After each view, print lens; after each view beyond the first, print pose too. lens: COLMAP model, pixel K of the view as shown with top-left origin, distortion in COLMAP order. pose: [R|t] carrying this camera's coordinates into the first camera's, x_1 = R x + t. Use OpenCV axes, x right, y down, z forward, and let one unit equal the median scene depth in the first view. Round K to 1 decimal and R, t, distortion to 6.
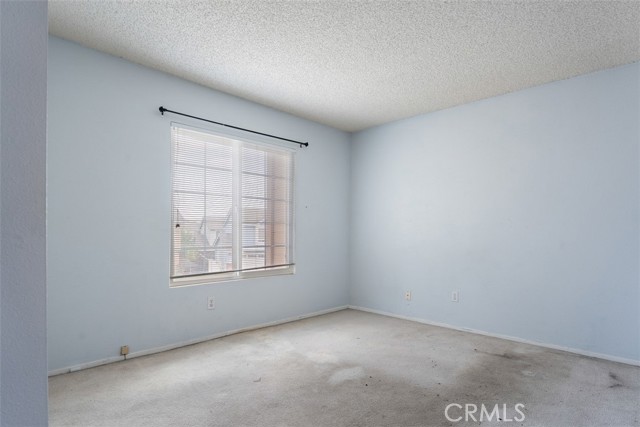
lens RADIAL K [[338.0, 0, 316.7], [0, 338.0, 234.5], [0, 0, 1]] dist [-0.017013, 0.002662]
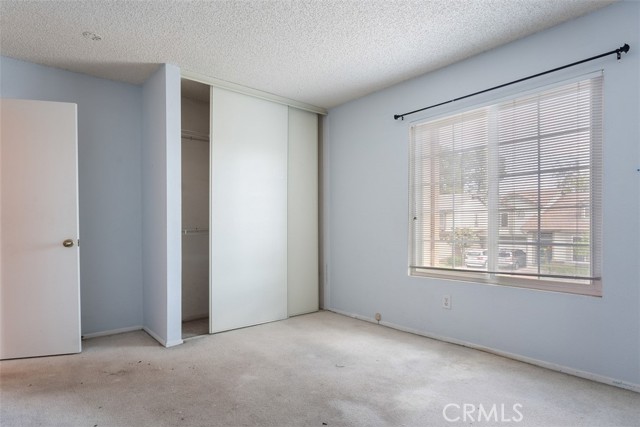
lens RADIAL K [[338.0, 0, 315.4], [0, 338.0, 229.4], [0, 0, 1]] dist [-0.017013, 0.002662]
pose [[-0.052256, 0.003138, -0.998629, 0.649198], [0.003365, 0.999990, 0.002966, 0.003921], [0.998628, -0.003205, -0.052267, 0.731832]]
